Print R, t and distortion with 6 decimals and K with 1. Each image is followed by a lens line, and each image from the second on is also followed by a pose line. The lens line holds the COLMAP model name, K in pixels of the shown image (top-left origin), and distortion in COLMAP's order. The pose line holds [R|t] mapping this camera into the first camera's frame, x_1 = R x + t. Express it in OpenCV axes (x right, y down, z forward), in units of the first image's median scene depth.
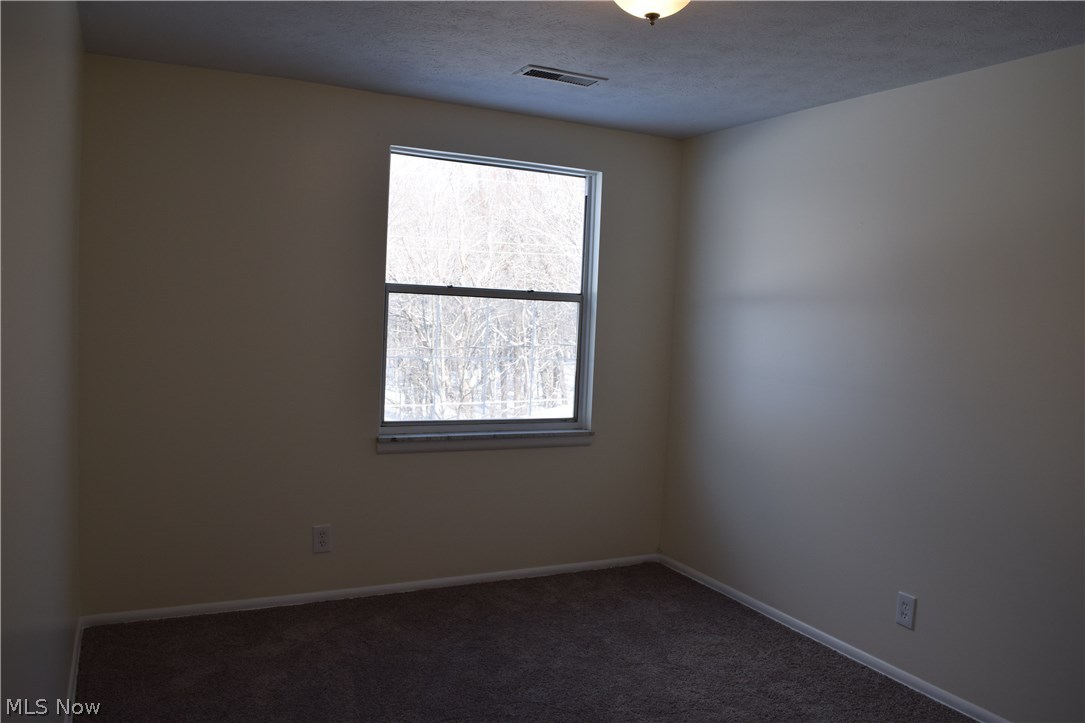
lens RADIAL K [[842.6, 0, 542.5], [0, 842.6, 361.5], [0, 0, 1]] dist [-0.095875, 0.005828]
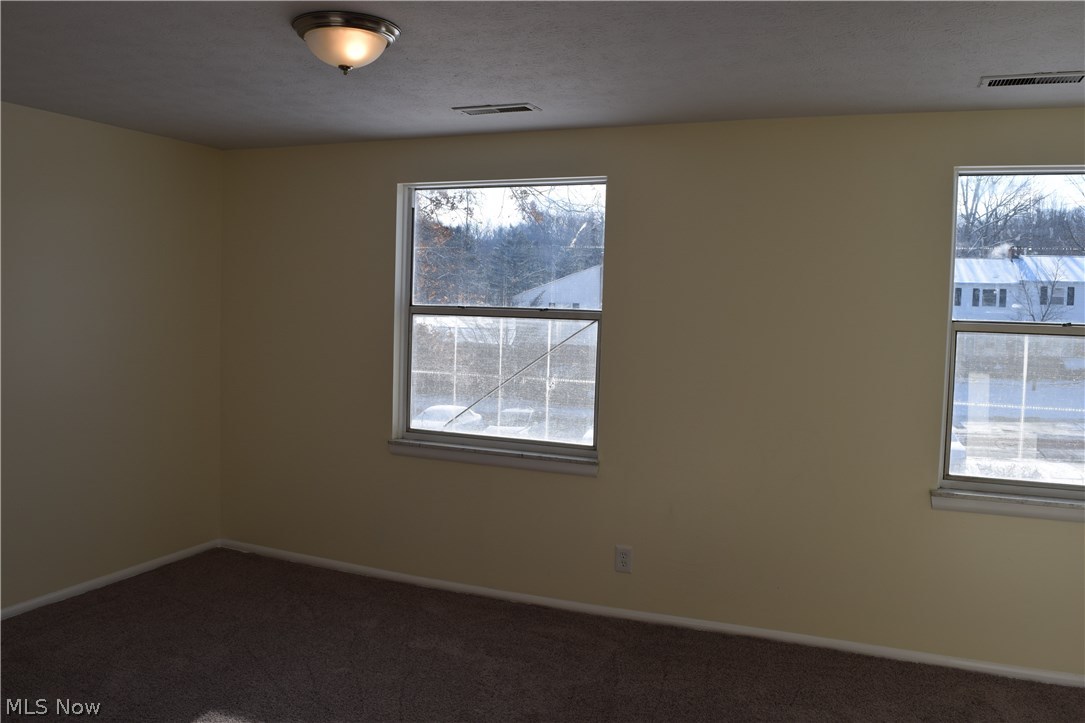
lens RADIAL K [[842.6, 0, 542.5], [0, 842.6, 361.5], [0, 0, 1]] dist [-0.095875, 0.005828]
pose [[0.664954, 0.018778, -0.746648, 0.679570], [-0.058324, 0.997937, -0.026845, 0.003214], [0.744603, 0.061398, 0.664677, 0.341934]]
